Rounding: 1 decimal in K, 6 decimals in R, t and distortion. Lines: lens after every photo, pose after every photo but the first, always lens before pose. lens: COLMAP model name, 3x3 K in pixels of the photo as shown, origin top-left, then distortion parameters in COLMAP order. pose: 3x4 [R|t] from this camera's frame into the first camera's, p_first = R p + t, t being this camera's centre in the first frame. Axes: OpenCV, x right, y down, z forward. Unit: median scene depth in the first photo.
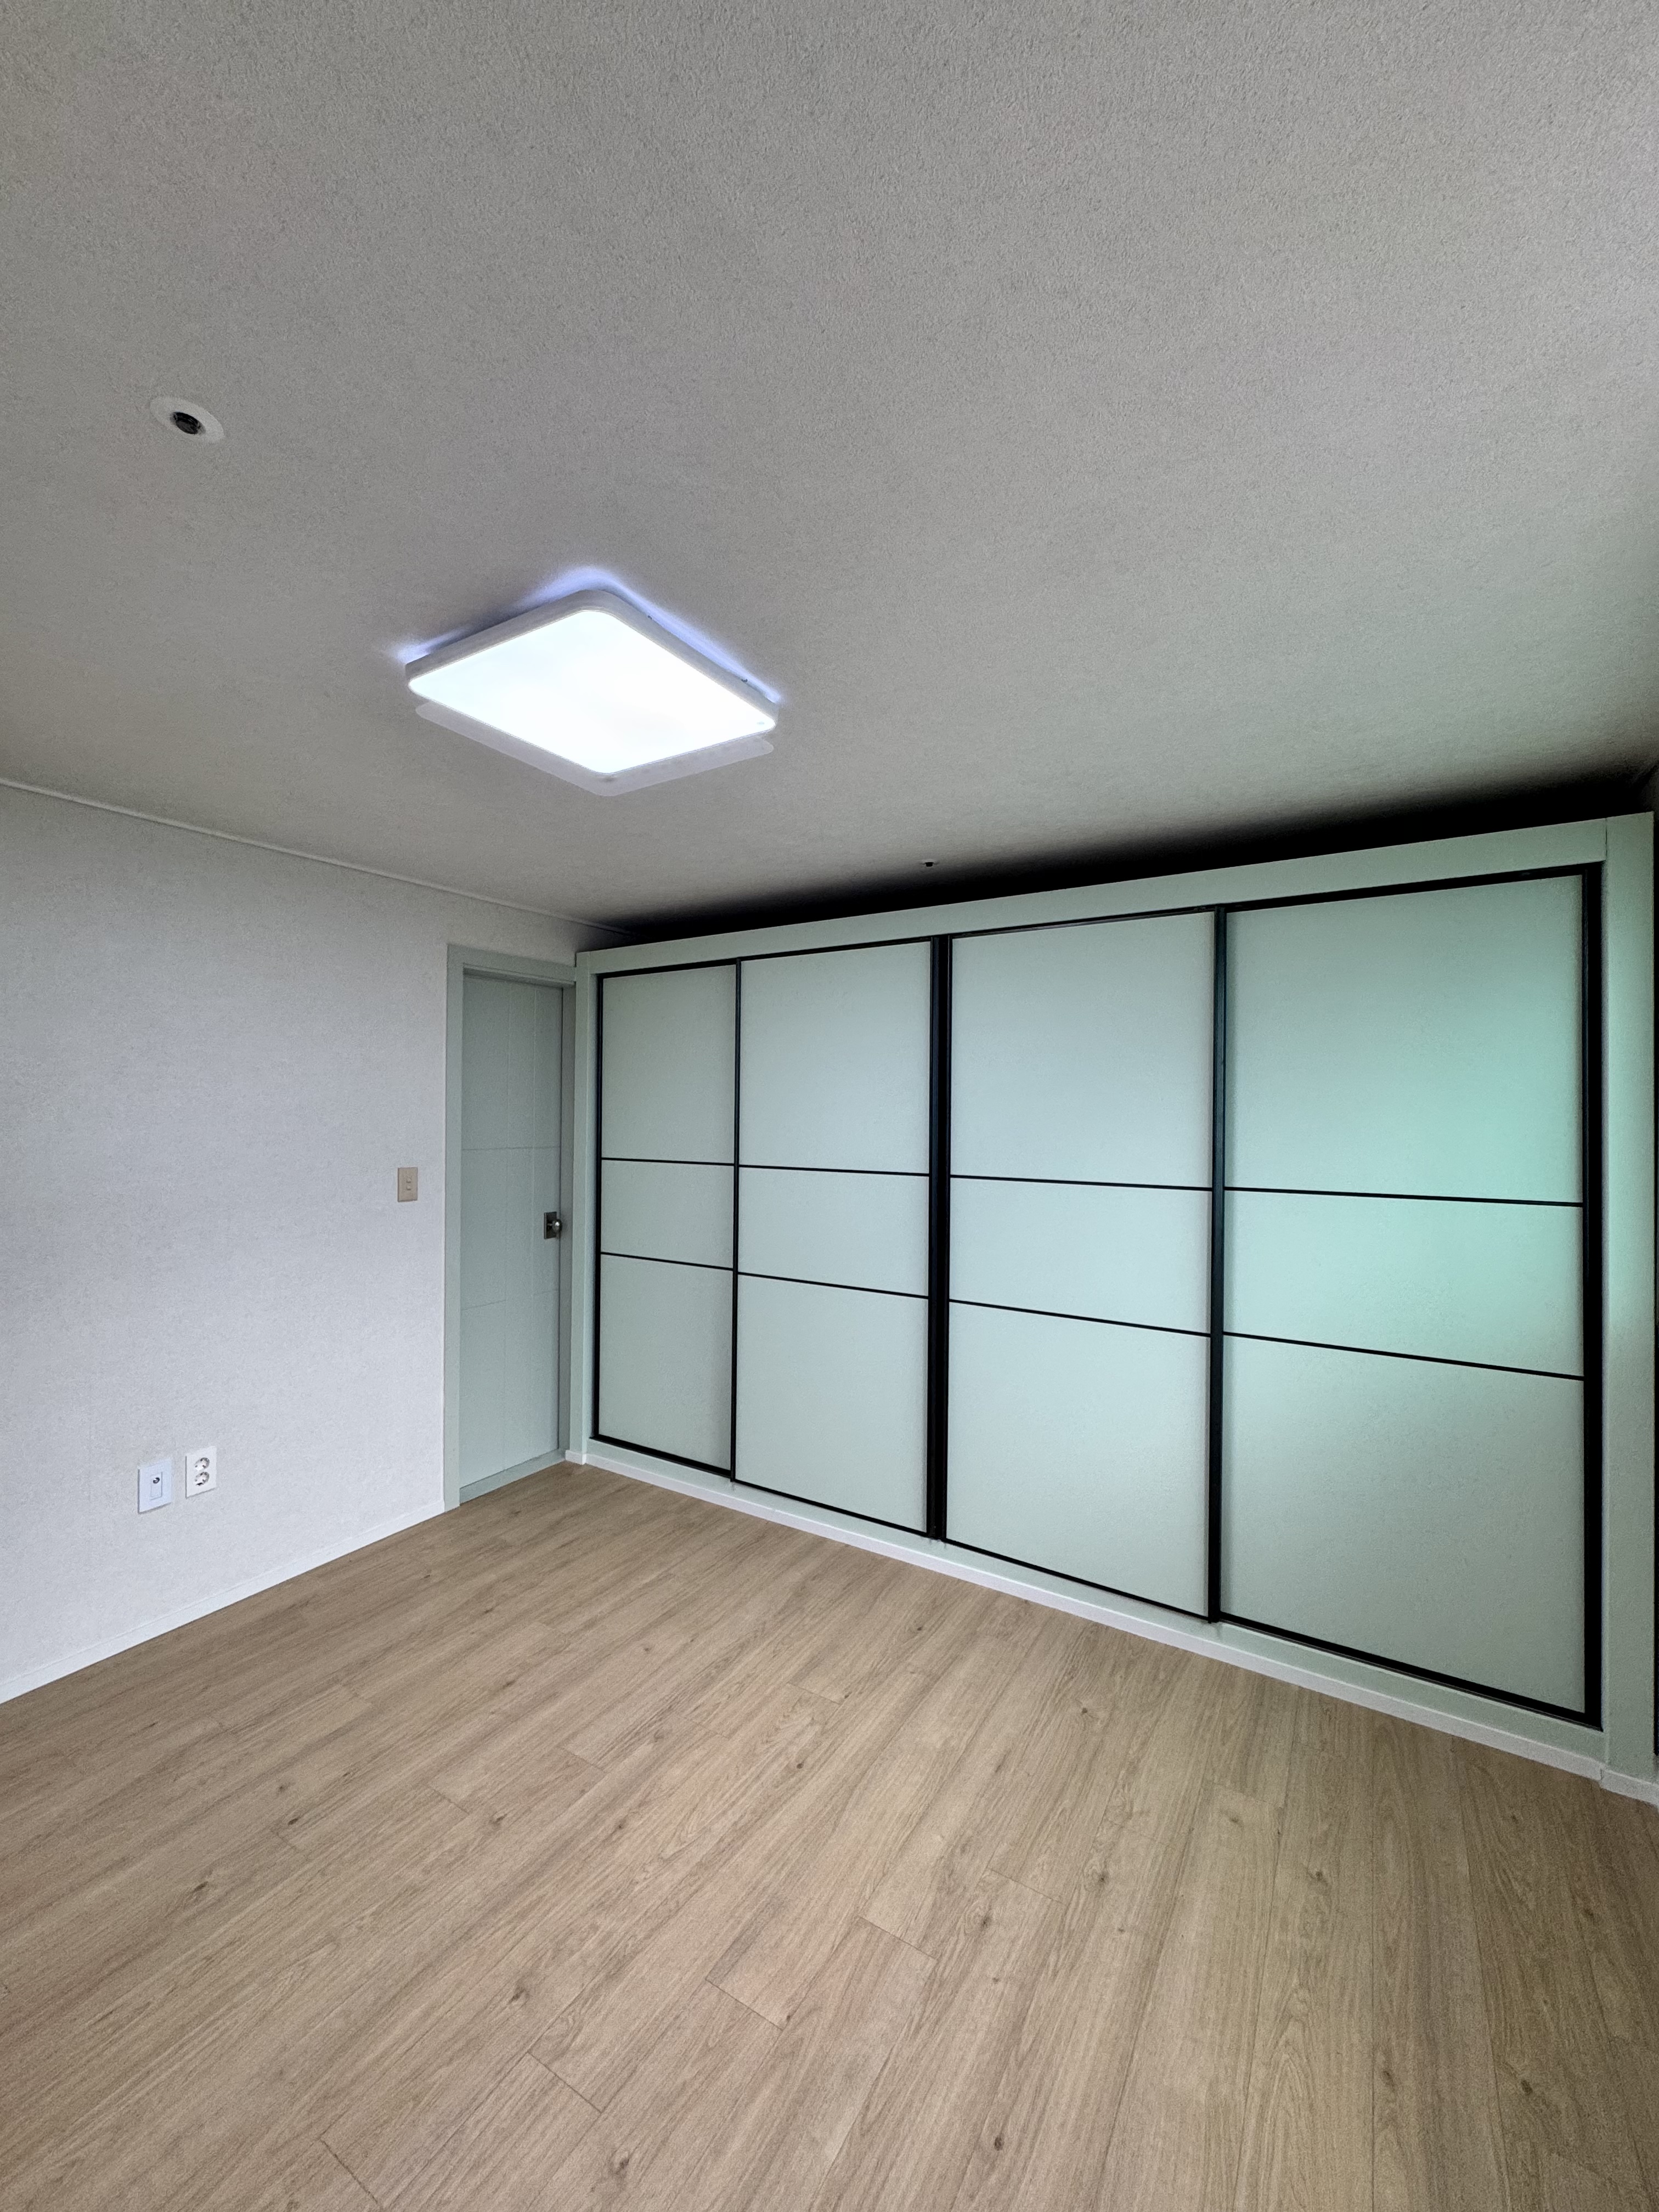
lens RADIAL K [[887.9, 0, 826.7], [0, 887.9, 1108.4], [0, 0, 1]] dist [0.002957, 0.000378]
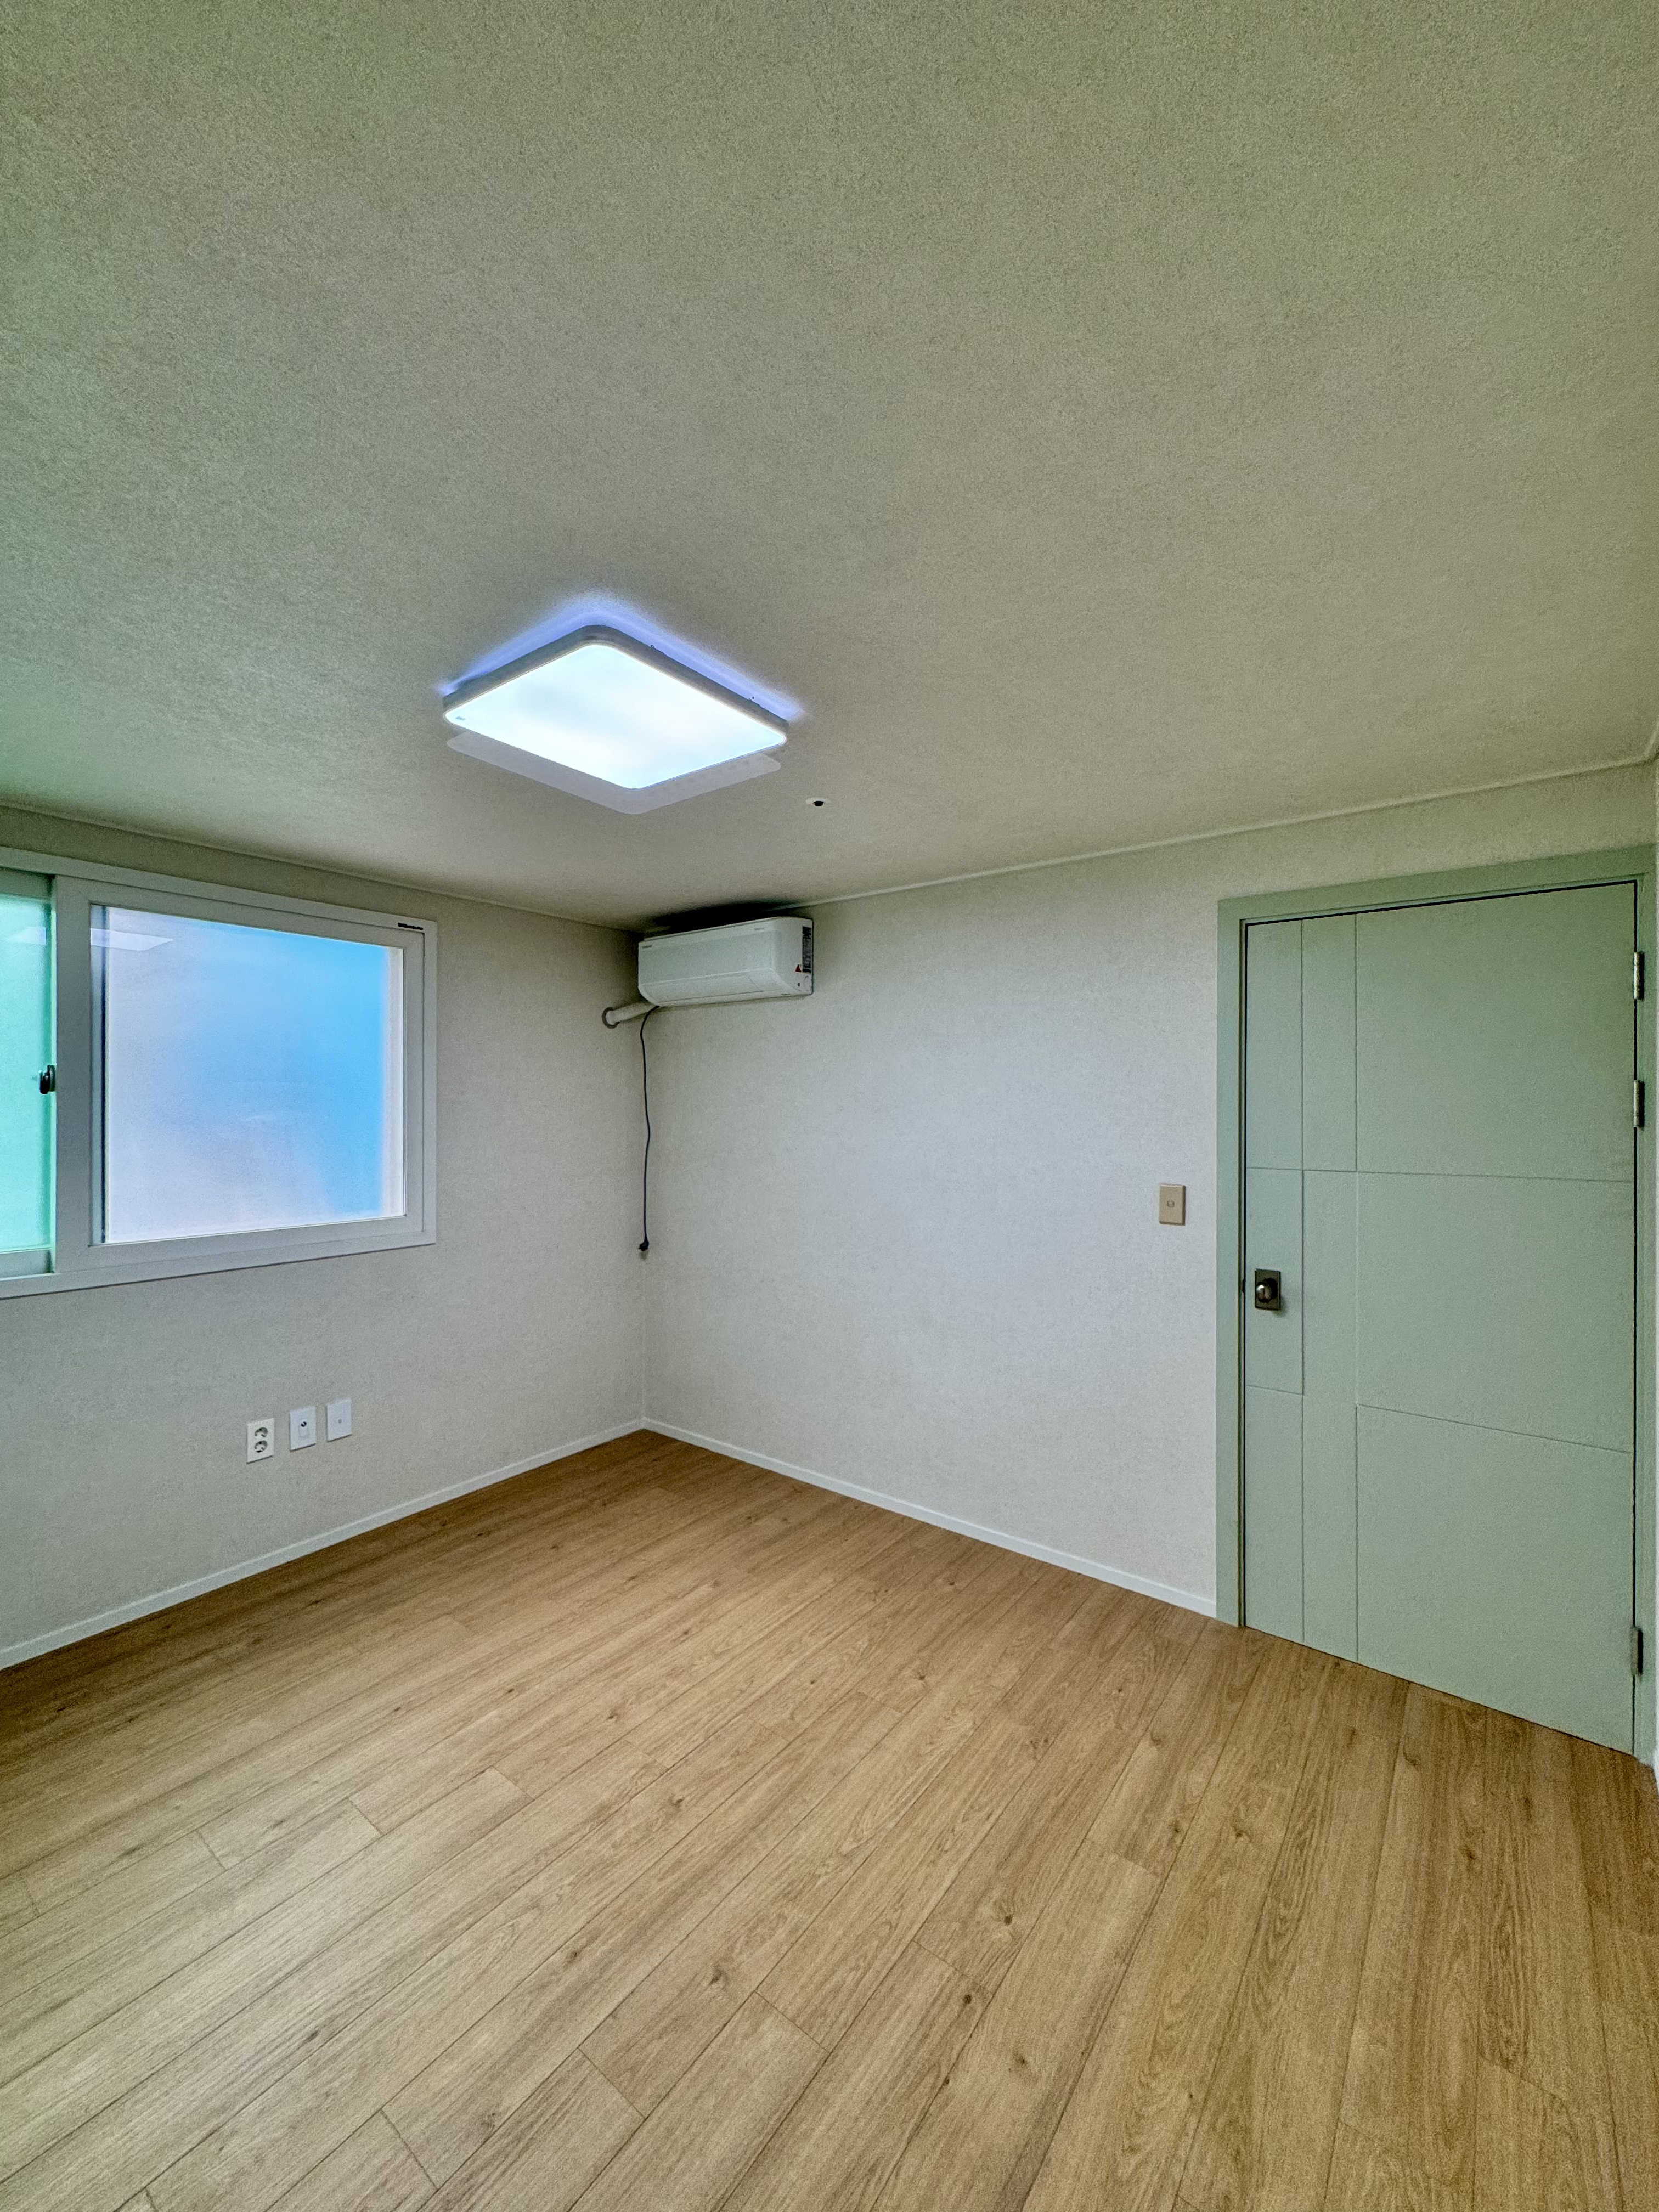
lens RADIAL K [[887.9, 0, 831.8], [0, 887.9, 1105.9], [0, 0, 1]] dist [0.002957, 0.000378]
pose [[-0.995443, -0.008498, 0.094975, -0.604400], [-0.008918, 0.999952, -0.003998, -0.000909], [-0.094936, -0.004827, -0.995472, 2.008838]]
